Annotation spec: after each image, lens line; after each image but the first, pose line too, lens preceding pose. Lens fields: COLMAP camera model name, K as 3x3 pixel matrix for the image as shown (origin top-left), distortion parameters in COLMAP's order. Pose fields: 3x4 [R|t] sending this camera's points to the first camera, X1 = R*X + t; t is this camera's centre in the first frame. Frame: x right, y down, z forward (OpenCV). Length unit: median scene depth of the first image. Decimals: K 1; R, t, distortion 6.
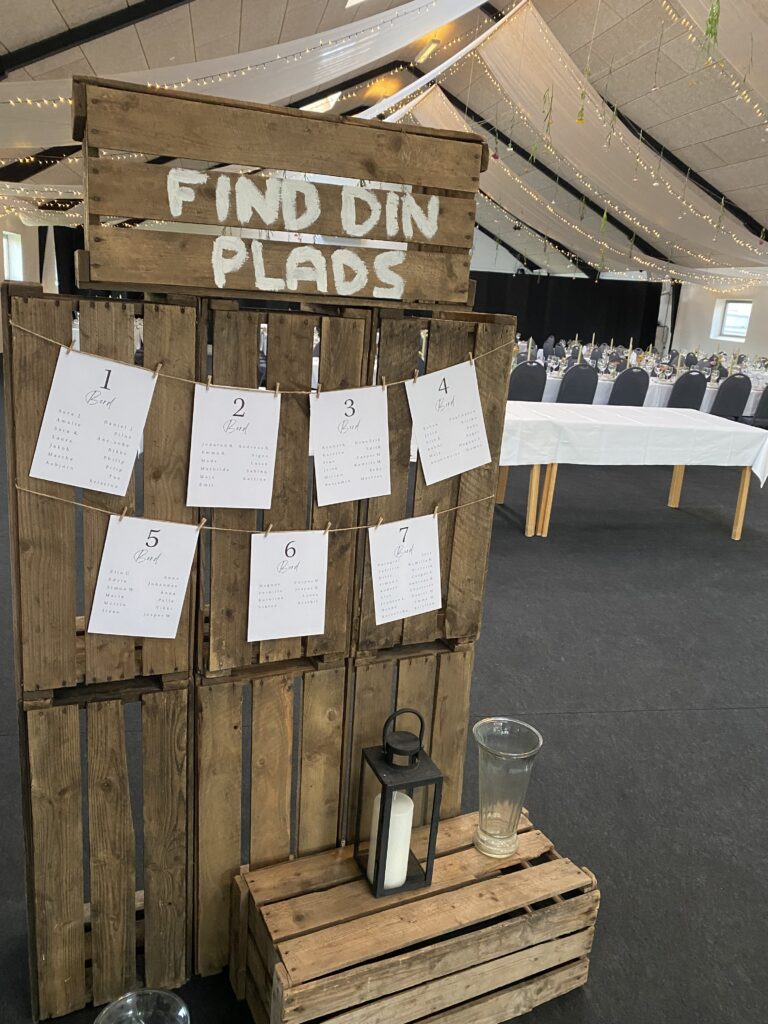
lens RADIAL K [[778.1, 0, 384.0], [0, 778.1, 512.0], [0, 0, 1]] dist [0.027581, -0.032508]
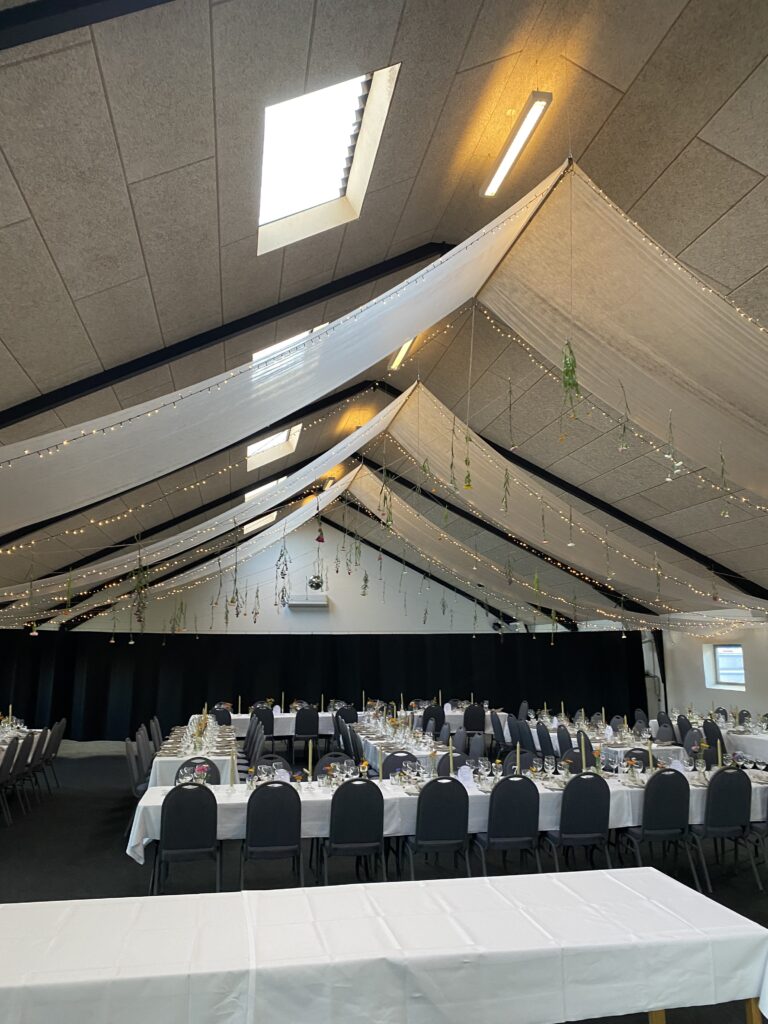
lens RADIAL K [[778.1, 0, 384.0], [0, 778.1, 512.0], [0, 0, 1]] dist [0.027581, -0.032508]
pose [[0.996298, -0.085922, -0.002604, 0.076980], [0.076509, 0.900148, -0.428813, -0.052380], [0.039189, 0.427026, 0.903390, 0.107019]]
